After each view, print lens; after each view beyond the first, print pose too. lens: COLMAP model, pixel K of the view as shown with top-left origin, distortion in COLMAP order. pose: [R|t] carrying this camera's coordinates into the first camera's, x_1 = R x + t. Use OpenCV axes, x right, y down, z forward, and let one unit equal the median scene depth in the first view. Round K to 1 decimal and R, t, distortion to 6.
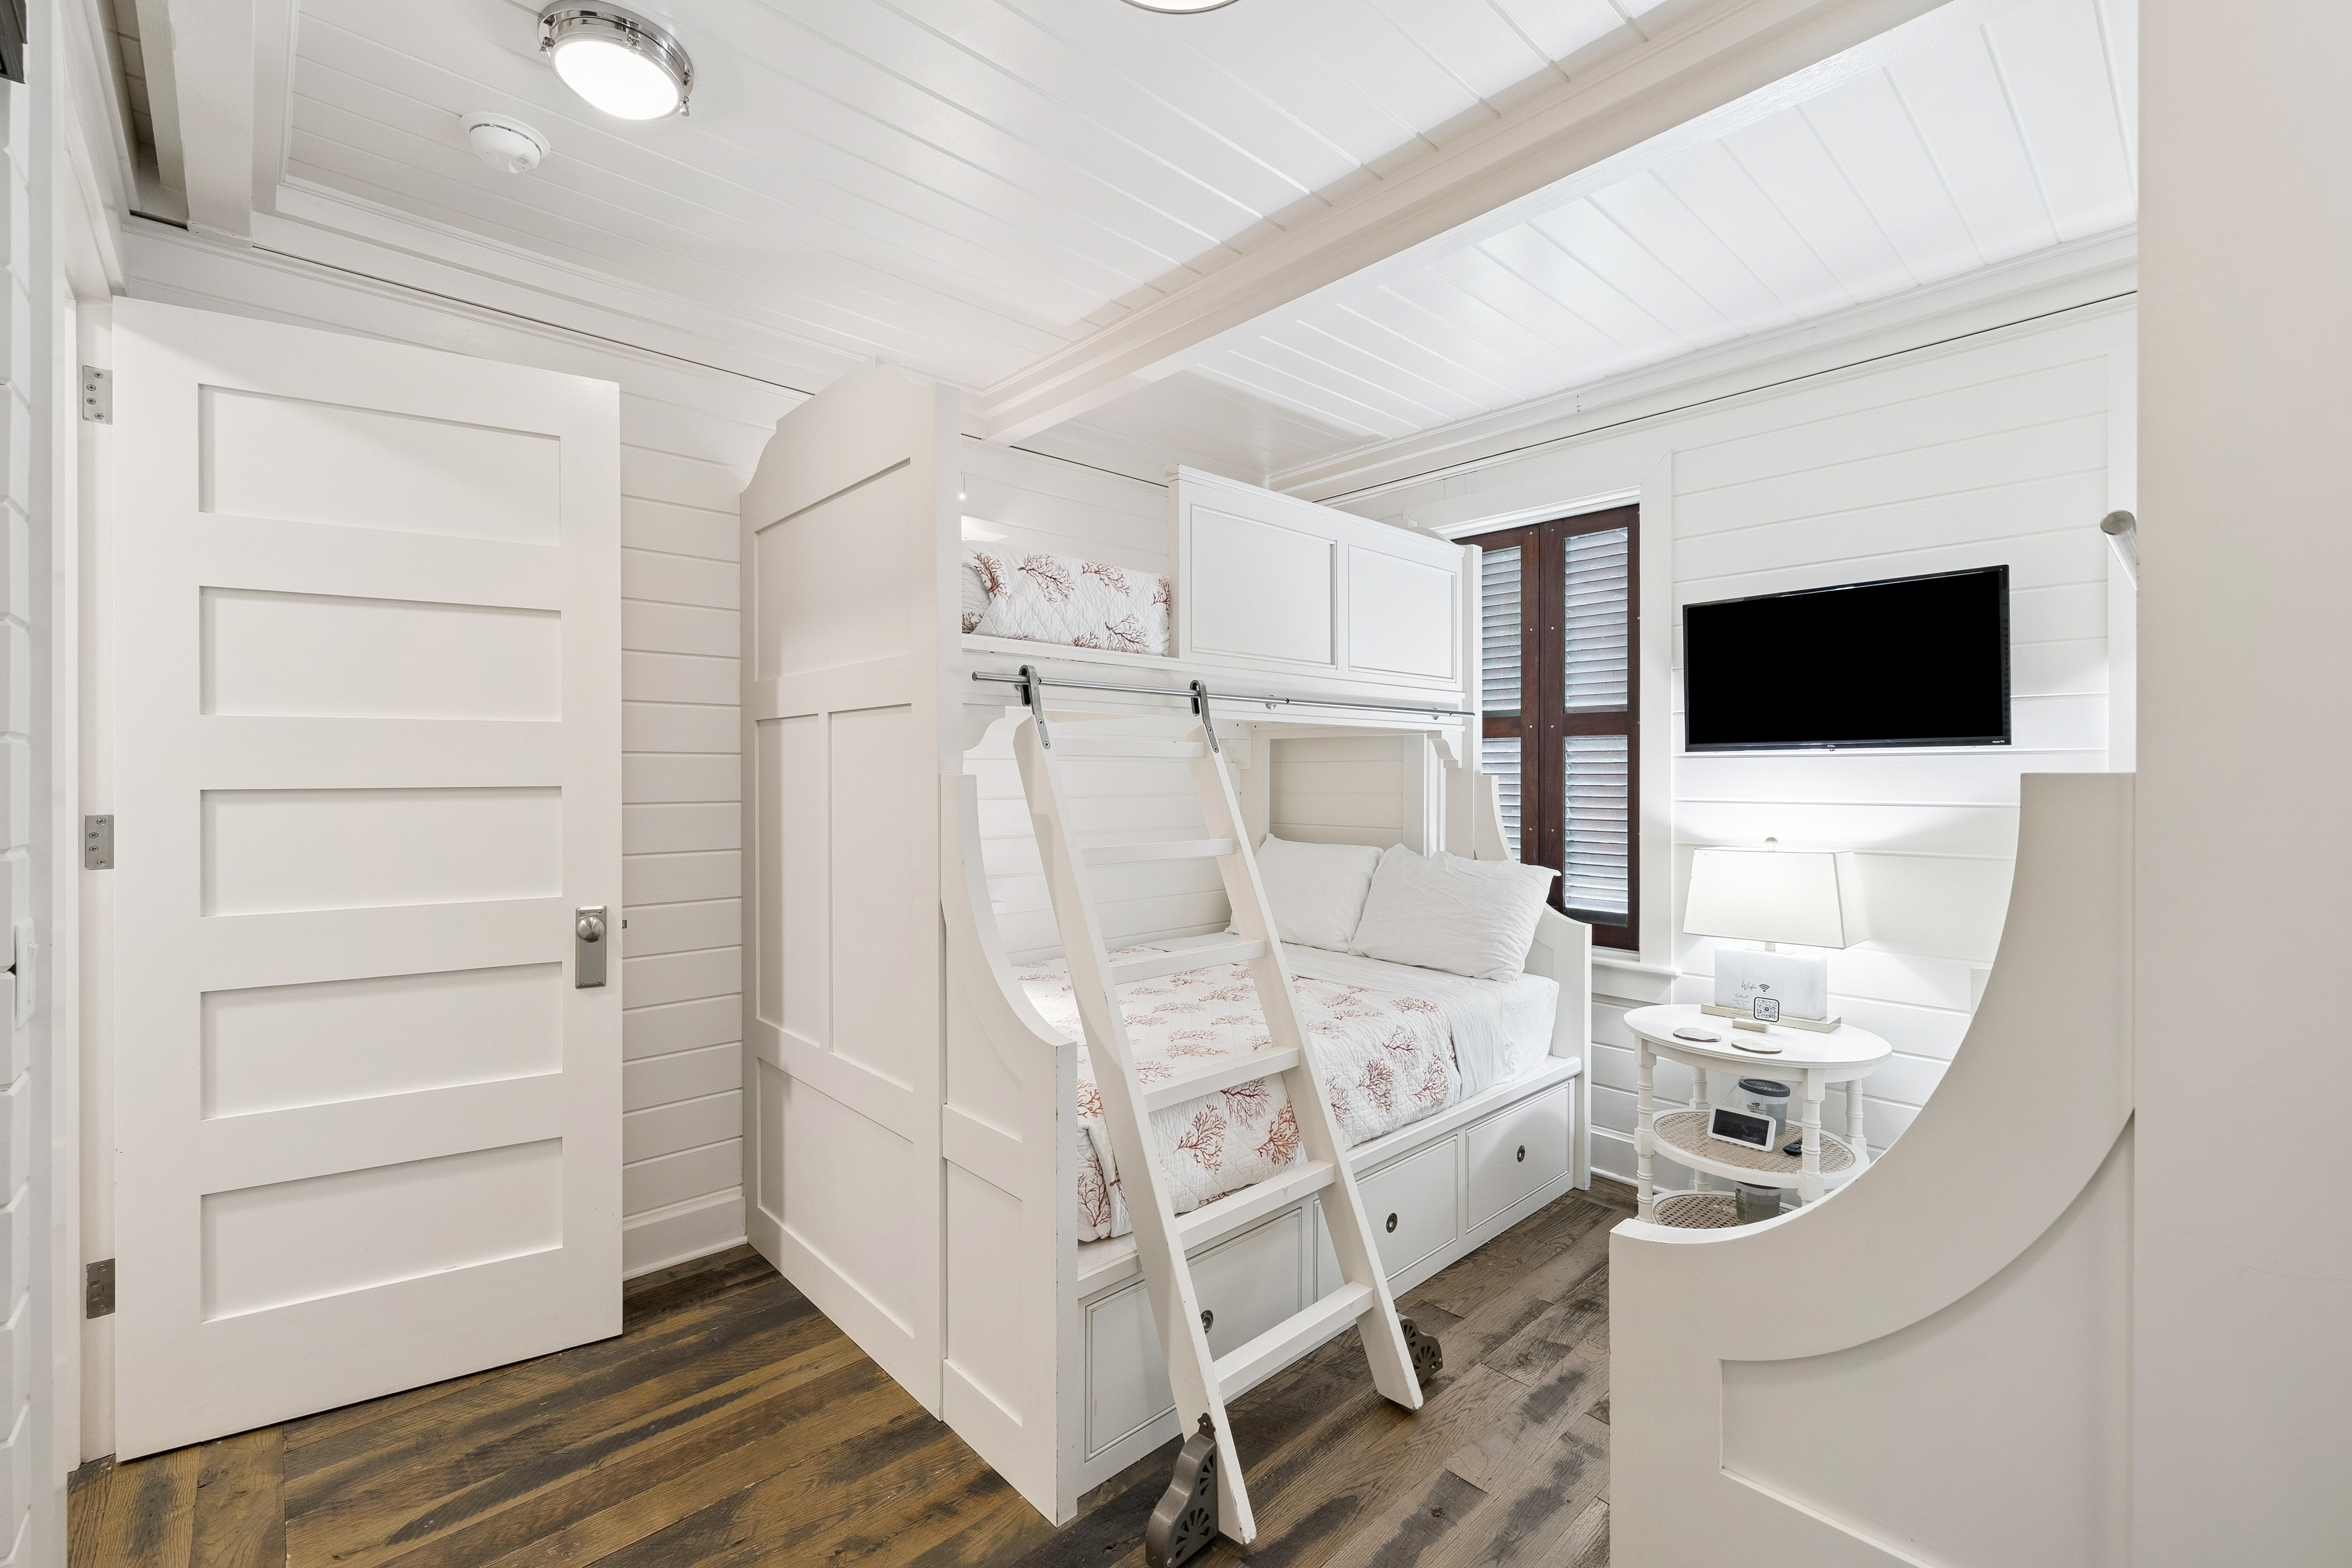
lens RADIAL K [[993.8, 0, 1175.7], [0, 993.8, 767.8], [0, 0, 1]] dist [-0.002577, -0.000323]
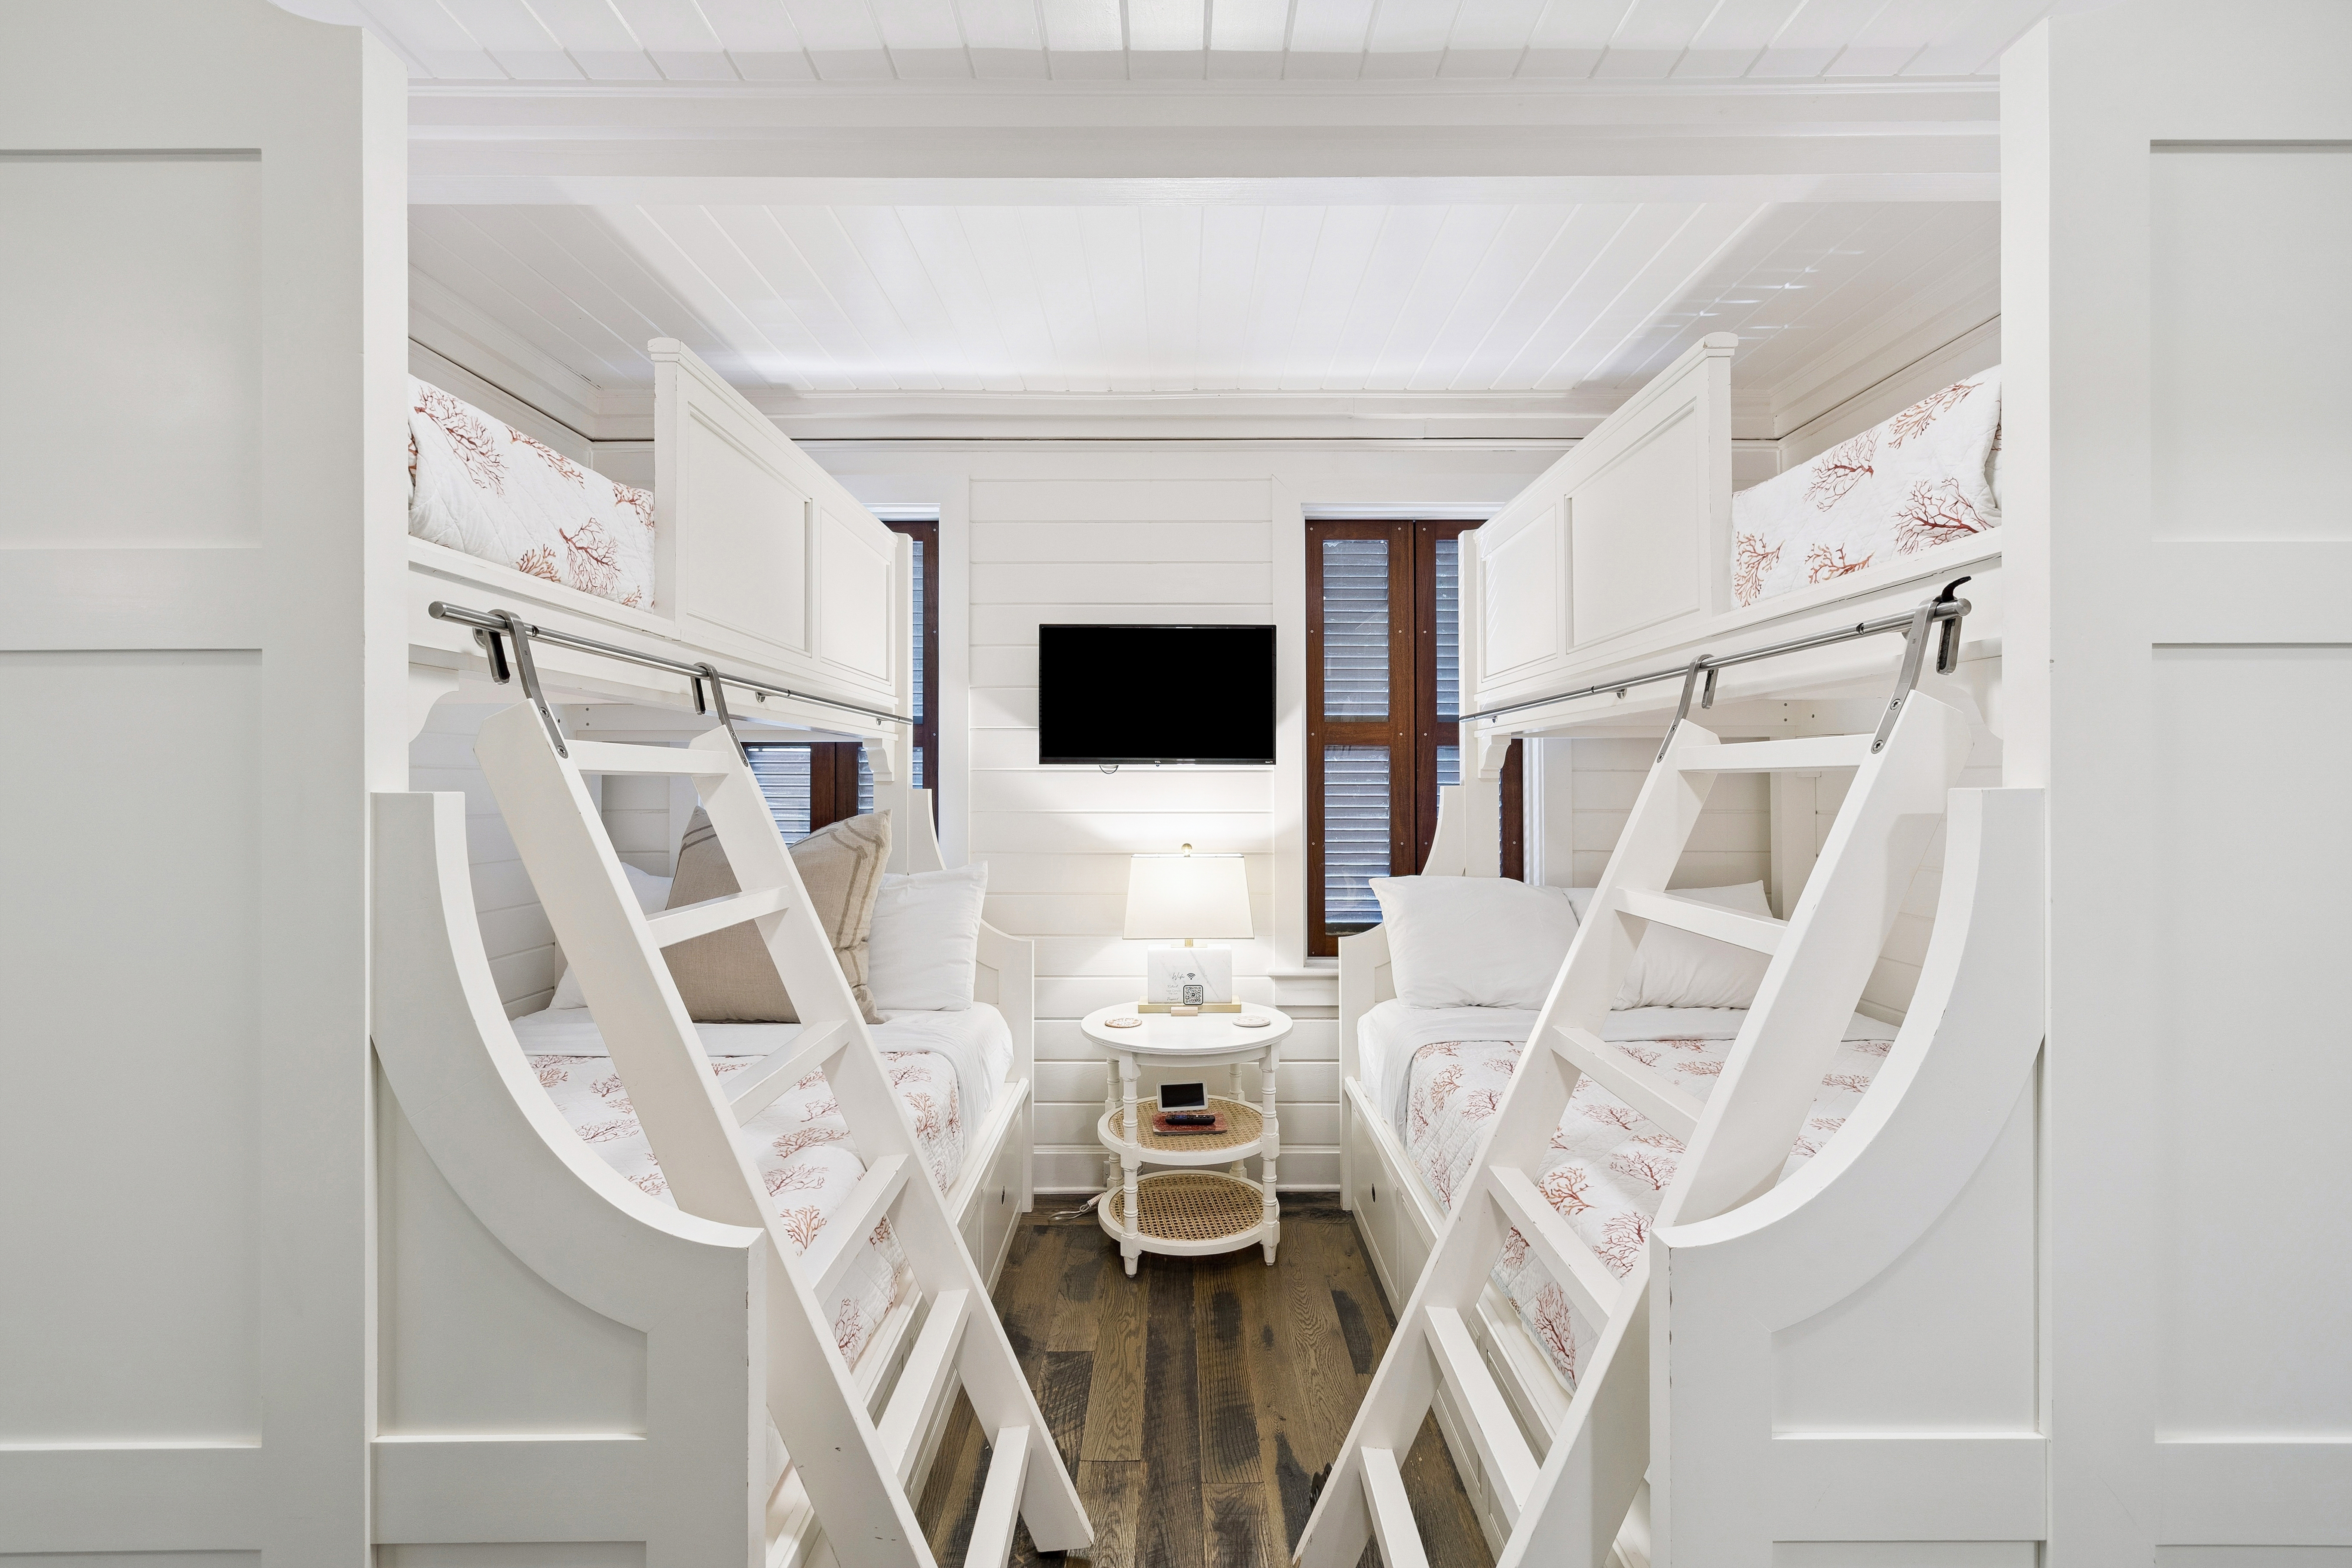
lens RADIAL K [[993.8, 0, 1175.7], [0, 993.8, 767.8], [0, 0, 1]] dist [-0.002577, -0.000323]
pose [[0.675015, 0.011384, 0.737716, -0.216107], [-0.000486, 0.999888, -0.014985, 0.001623], [-0.737804, 0.009757, 0.674945, 0.234586]]
